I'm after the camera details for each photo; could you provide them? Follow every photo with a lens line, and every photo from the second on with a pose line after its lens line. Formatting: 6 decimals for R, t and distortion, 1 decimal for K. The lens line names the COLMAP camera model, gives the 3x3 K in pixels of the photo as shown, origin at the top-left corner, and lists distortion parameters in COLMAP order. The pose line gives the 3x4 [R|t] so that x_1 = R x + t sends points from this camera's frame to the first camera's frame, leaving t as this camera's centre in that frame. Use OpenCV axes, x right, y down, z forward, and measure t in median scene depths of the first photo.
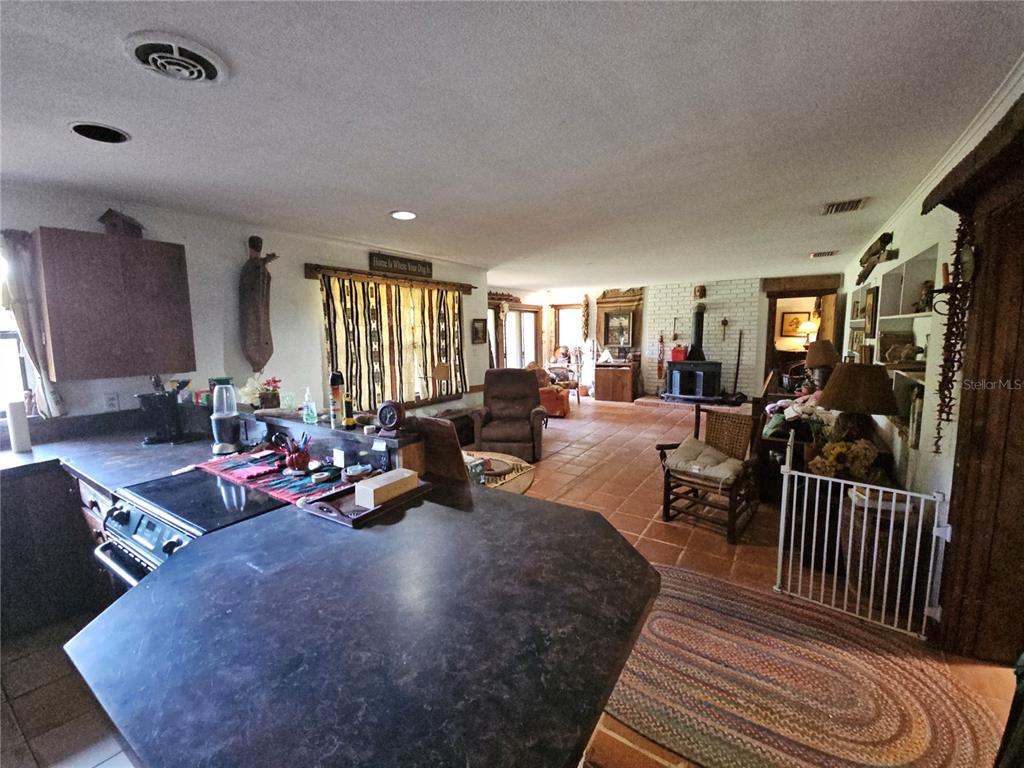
lens RADIAL K [[414.2, 0, 518.7], [0, 414.2, 379.0], [0, 0, 1]] dist [0.011460, -0.008531]
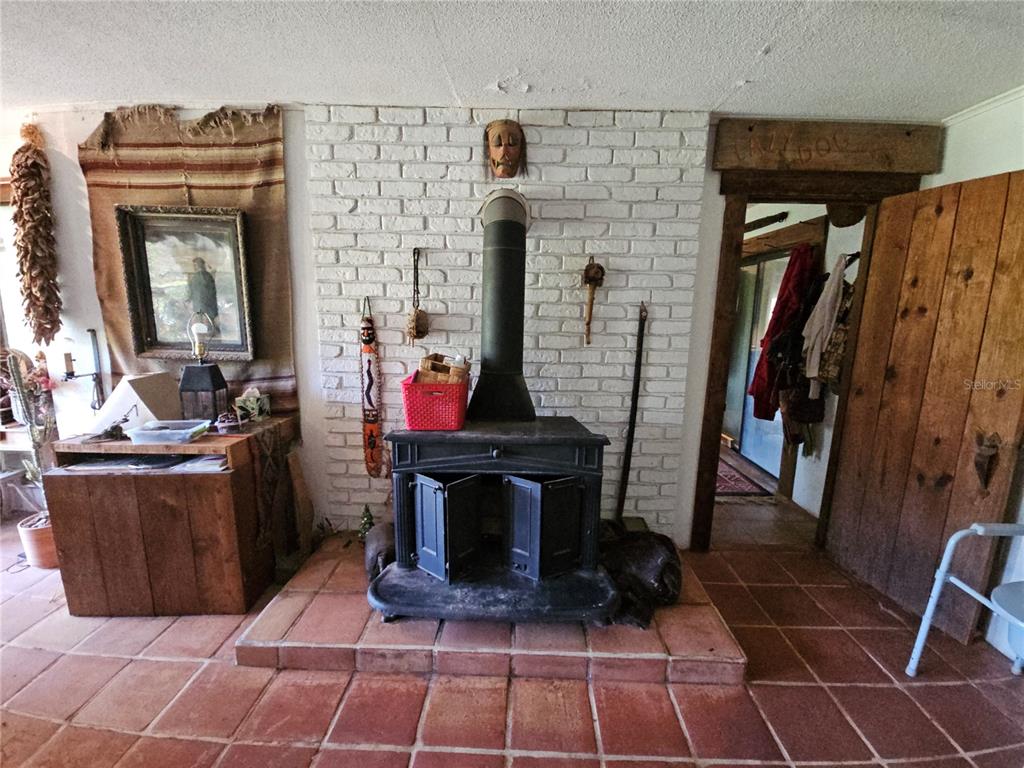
lens RADIAL K [[414.2, 0, 519.0], [0, 414.2, 380.1], [0, 0, 1]] dist [0.011460, -0.008531]
pose [[0.845318, -0.058963, 0.530999, 0.297272], [0.029631, 0.997536, 0.063597, -0.083272], [-0.533441, -0.038026, 0.844982, 0.766484]]
